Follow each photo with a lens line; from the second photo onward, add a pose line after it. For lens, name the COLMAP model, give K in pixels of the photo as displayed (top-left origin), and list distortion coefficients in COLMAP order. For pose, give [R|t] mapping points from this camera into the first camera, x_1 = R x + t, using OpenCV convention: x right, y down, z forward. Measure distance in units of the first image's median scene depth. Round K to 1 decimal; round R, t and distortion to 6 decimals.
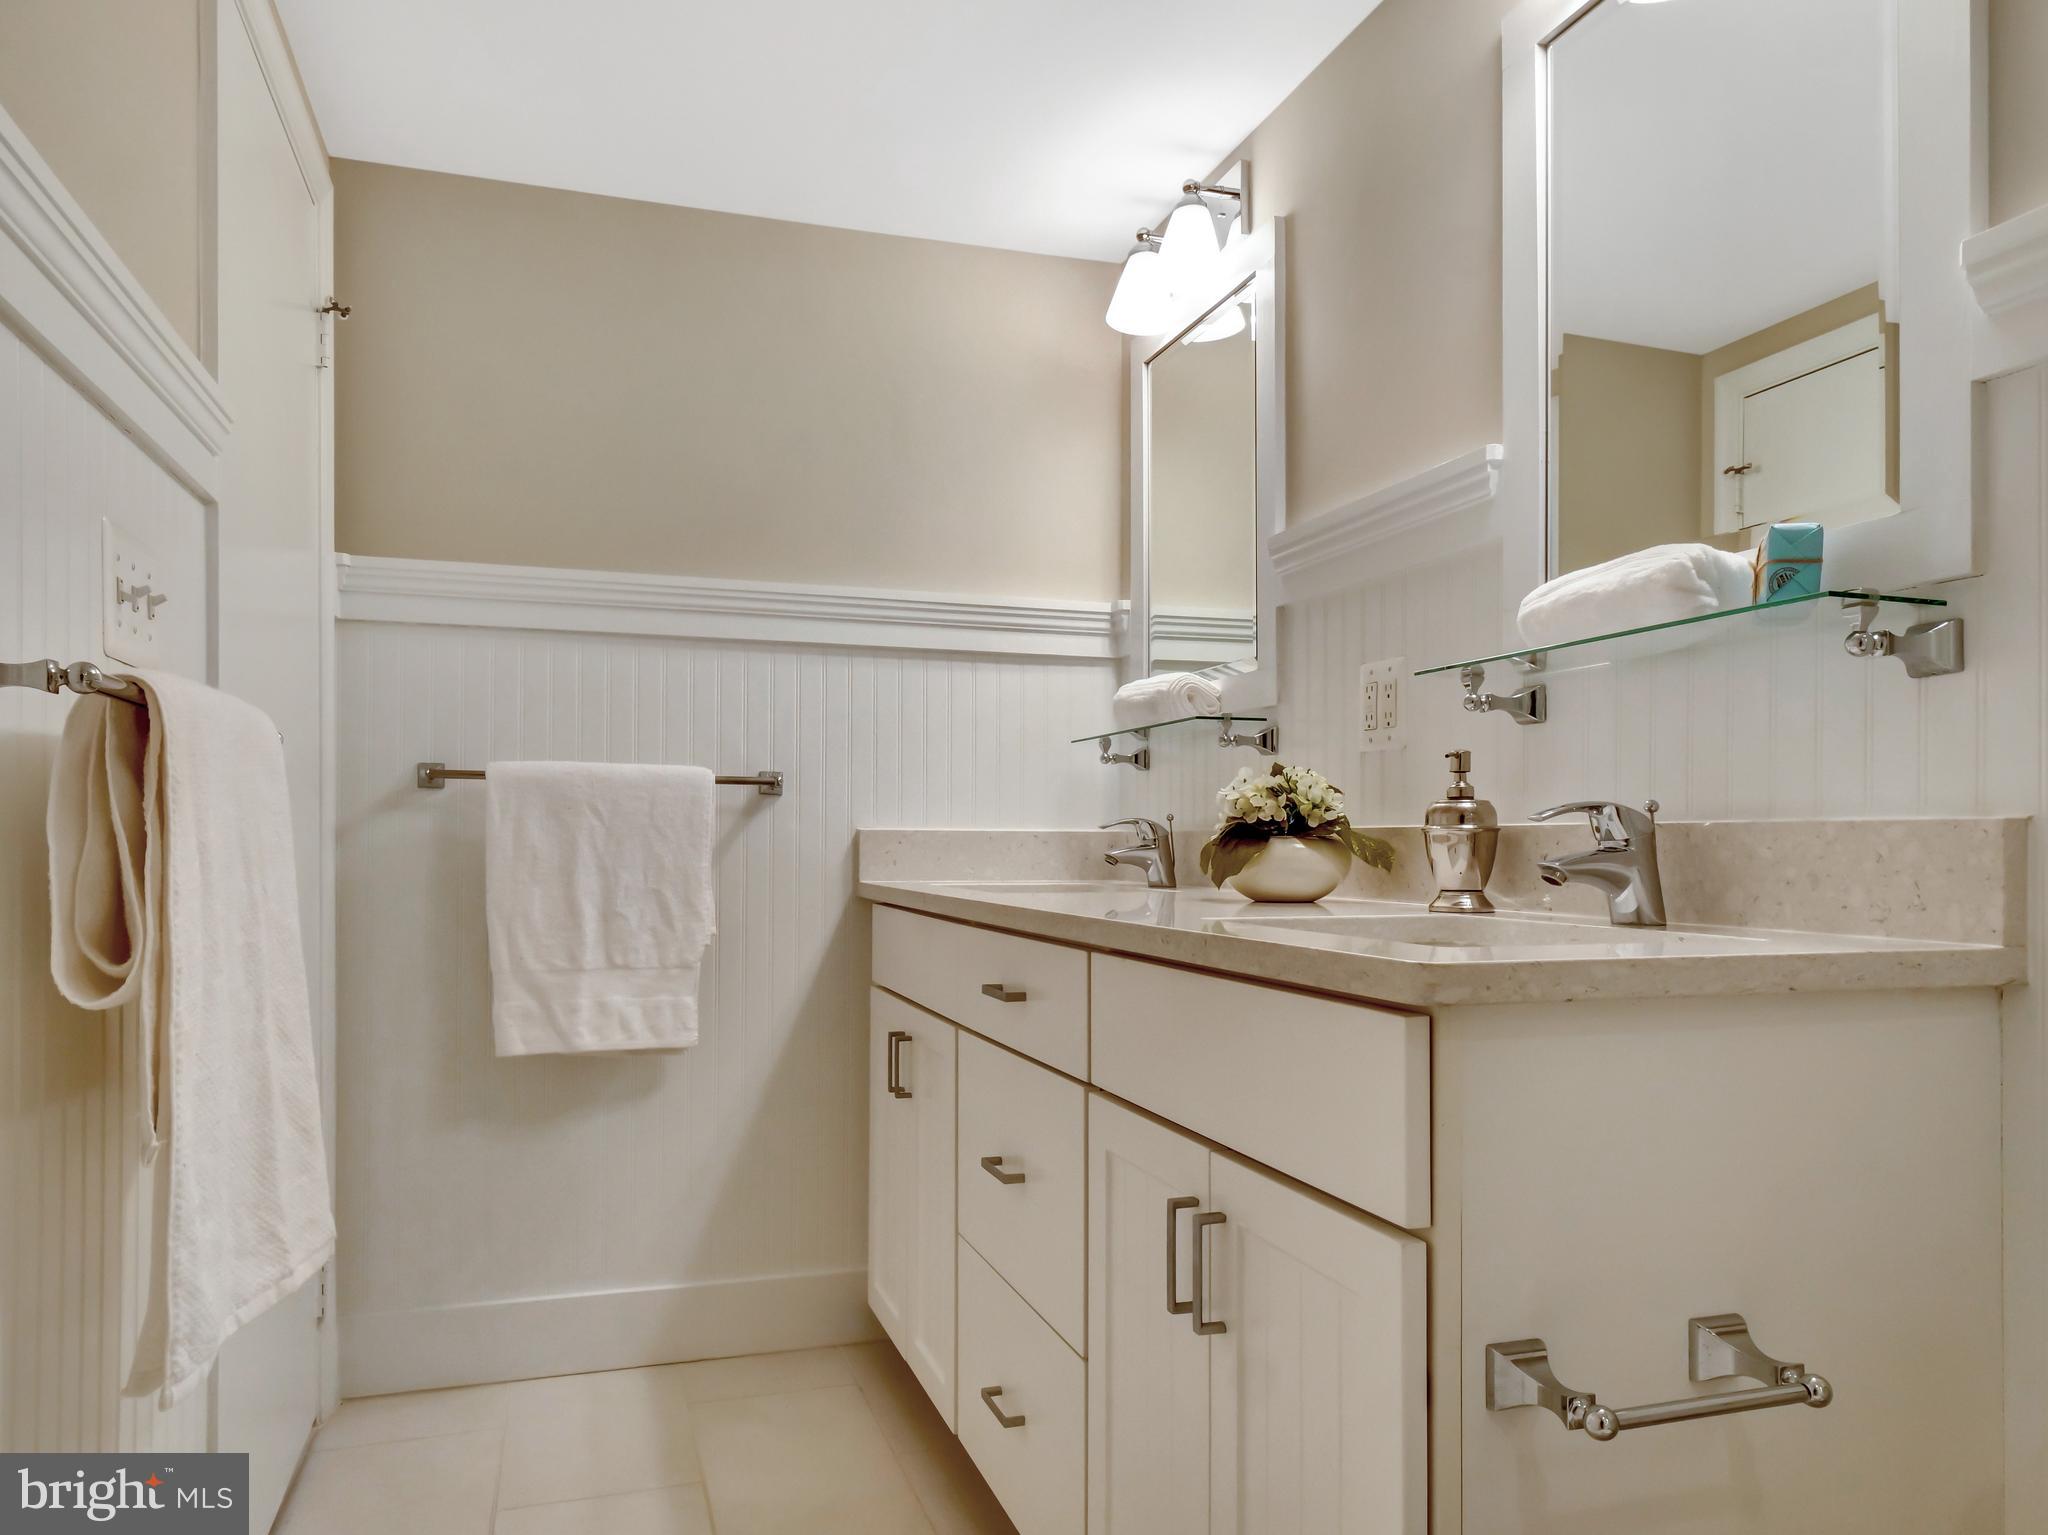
lens RADIAL K [[1358.7, 0, 1024.0], [0, 1358.7, 767.5], [0, 0, 1]] dist [0.000619, 0.000175]
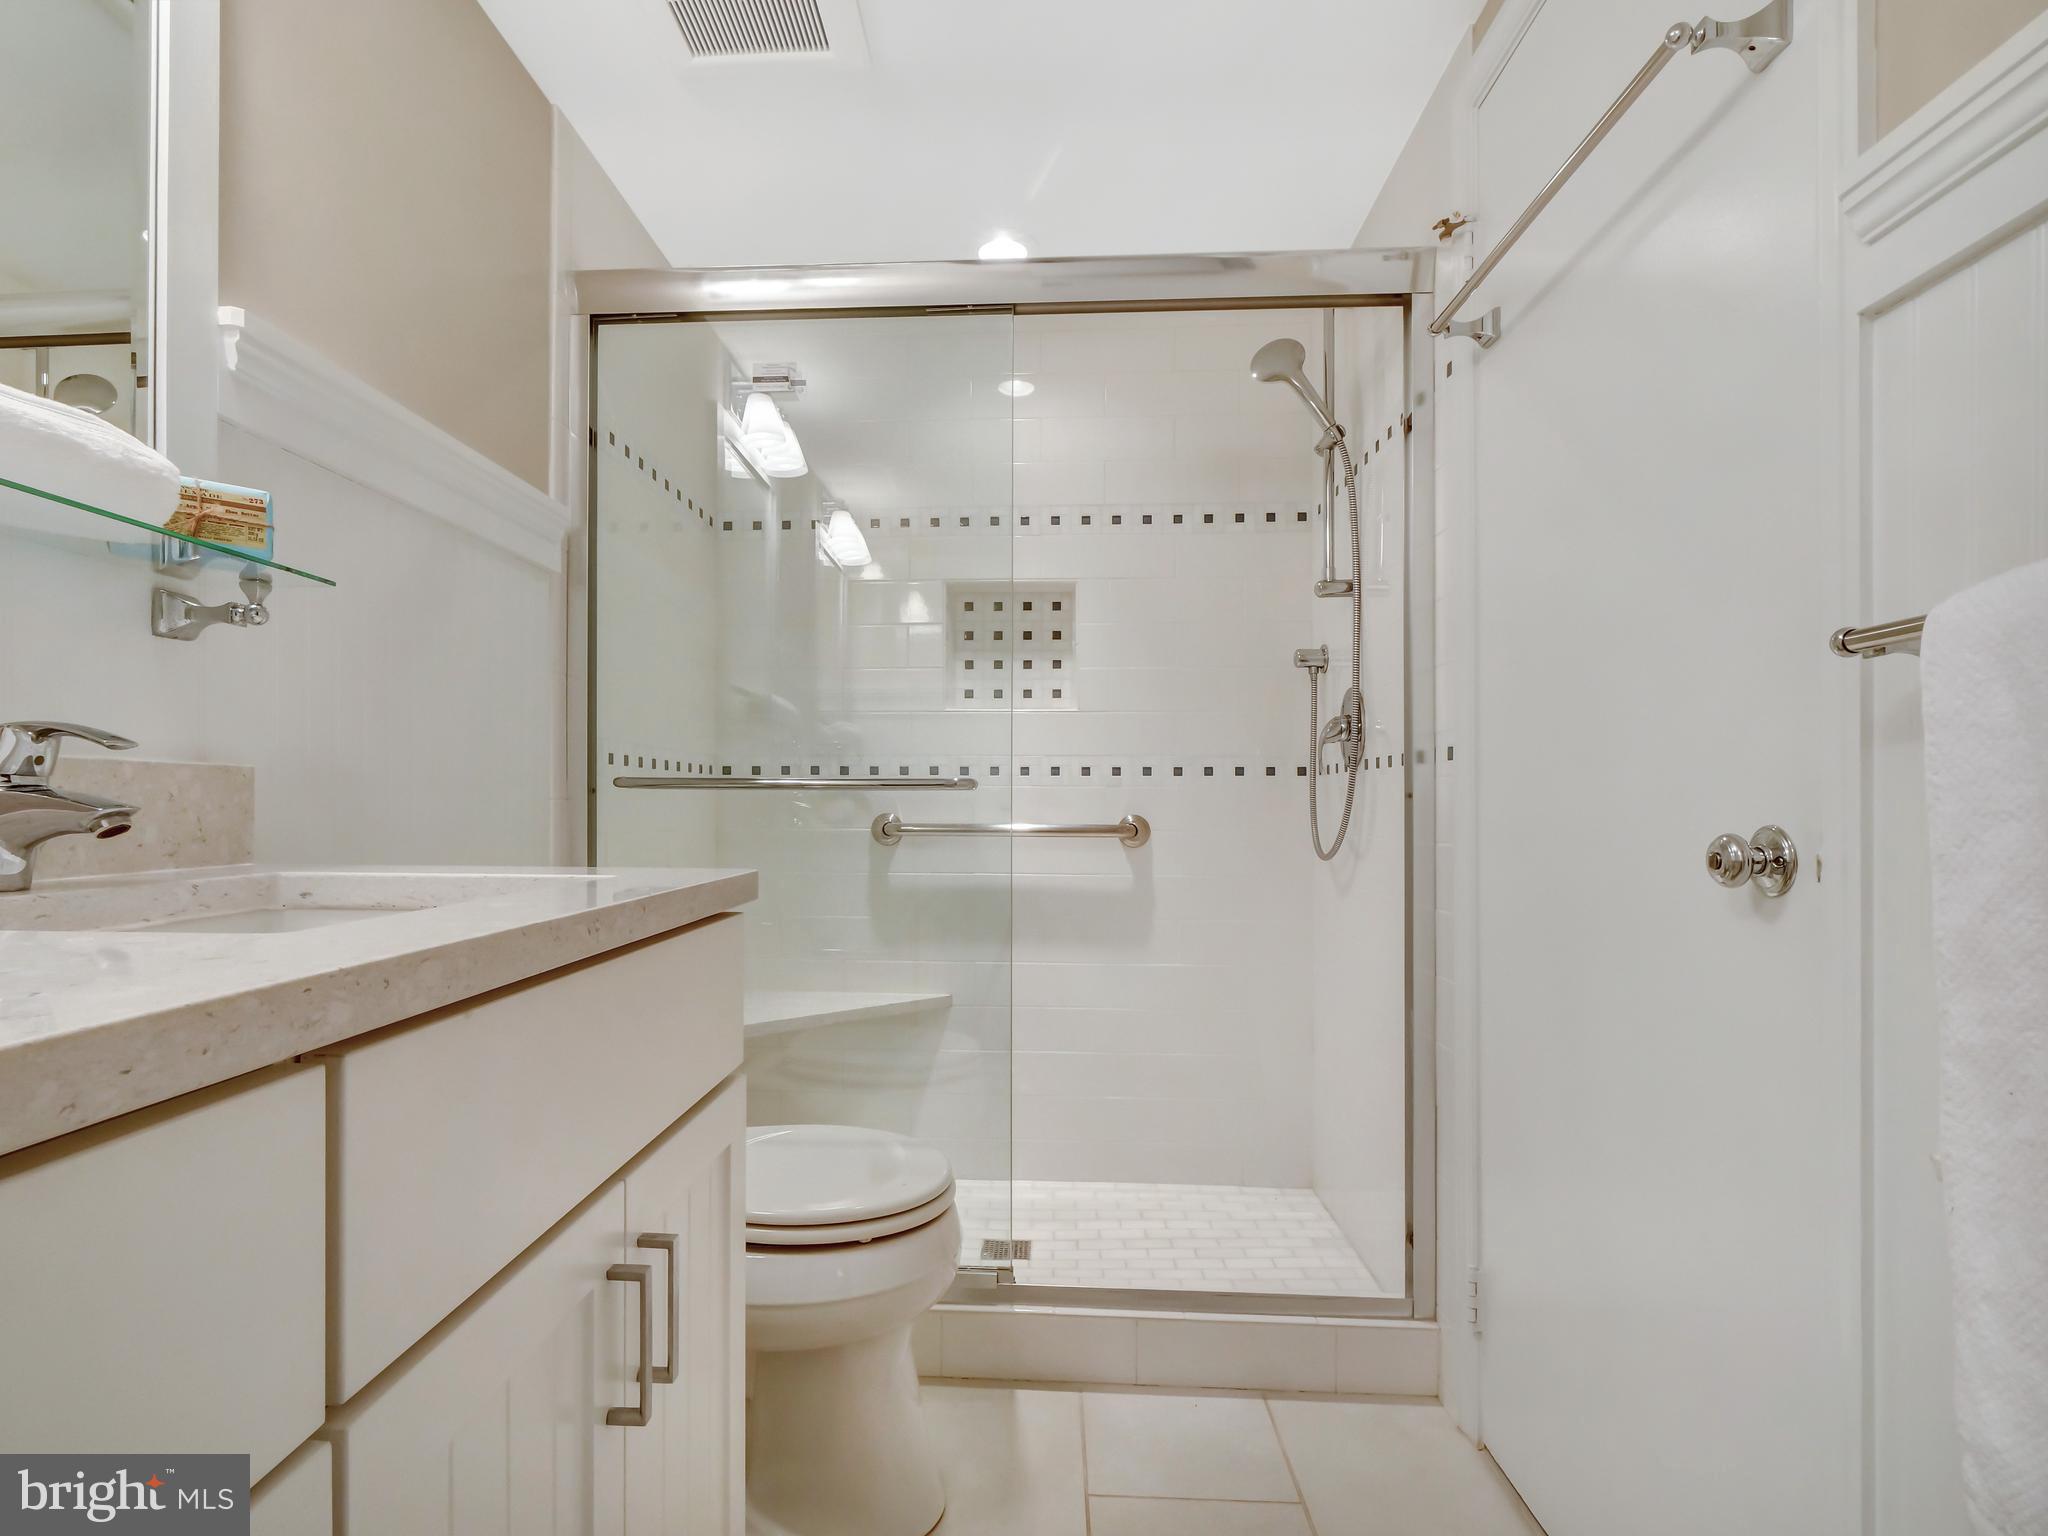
lens RADIAL K [[1056.4, 0, 988.4], [0, 1056.4, 801.4], [0, 0, 1]] dist [-0.005126, -0.001027]
pose [[-0.930050, -0.010883, 0.367271, -0.229650], [-0.032309, 0.998112, -0.052242, 0.072706], [-0.366009, -0.060454, -0.928646, 1.209258]]
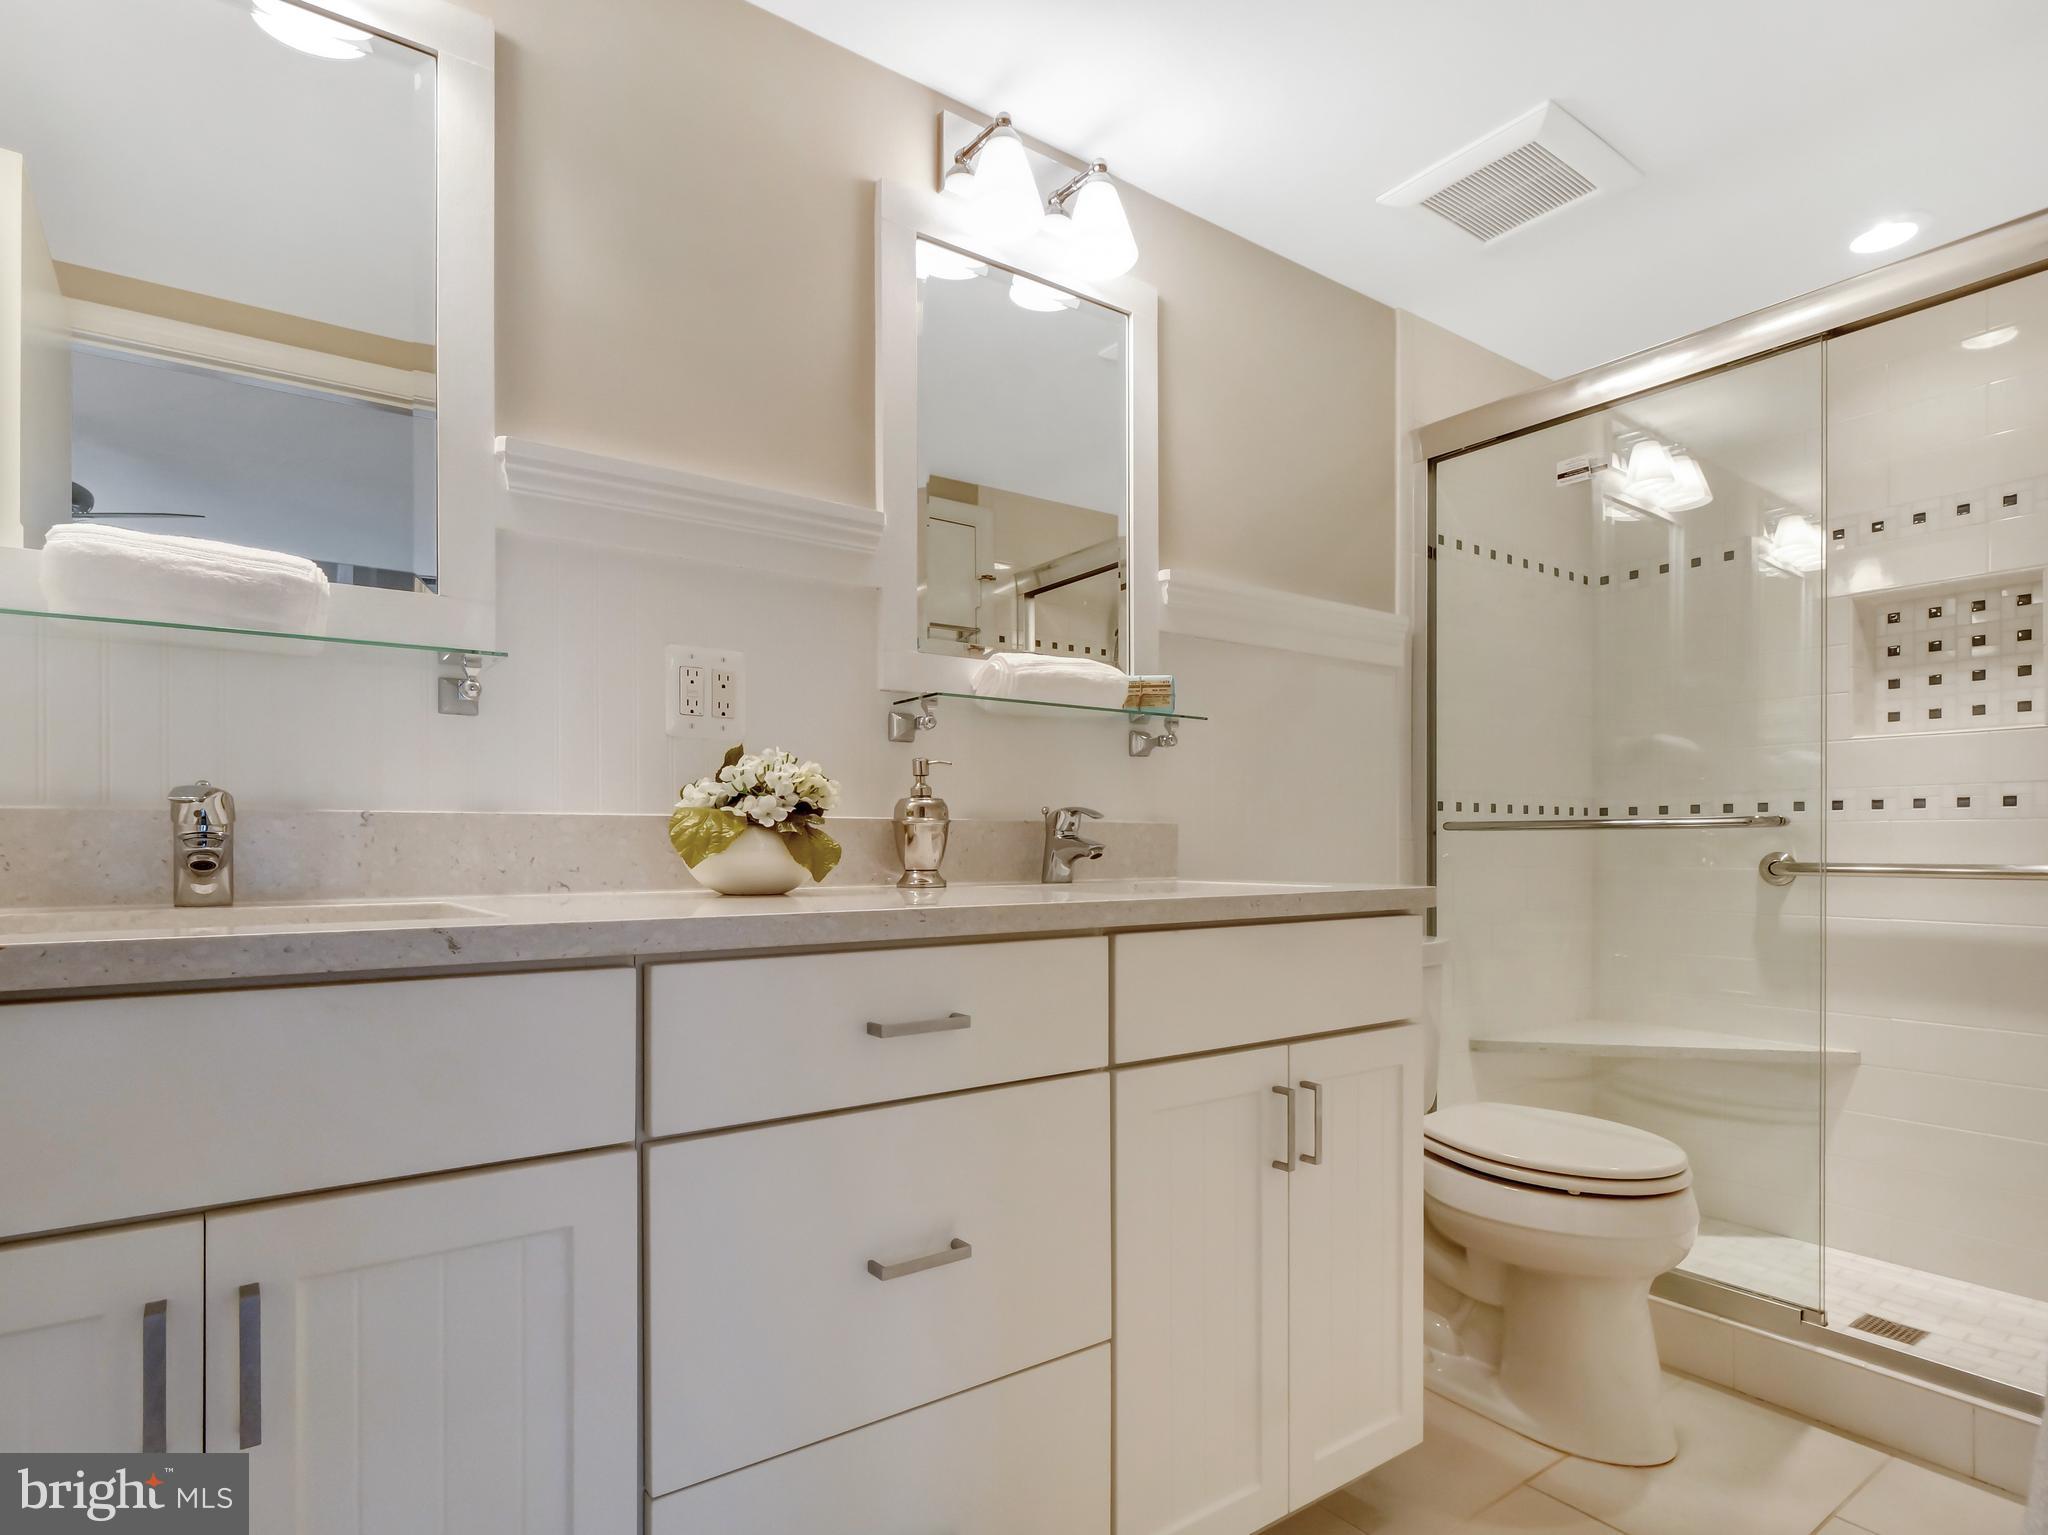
lens RADIAL K [[1090.0, 0, 988.0], [0, 1090.0, 808.0], [0, 0, 1]] dist [0.035719, 0.000697]
pose [[-0.284934, 0.027573, 0.958151, -0.717367], [-0.052738, 0.997621, -0.044392, 0.080643], [-0.957095, -0.063180, -0.282802, 1.327437]]
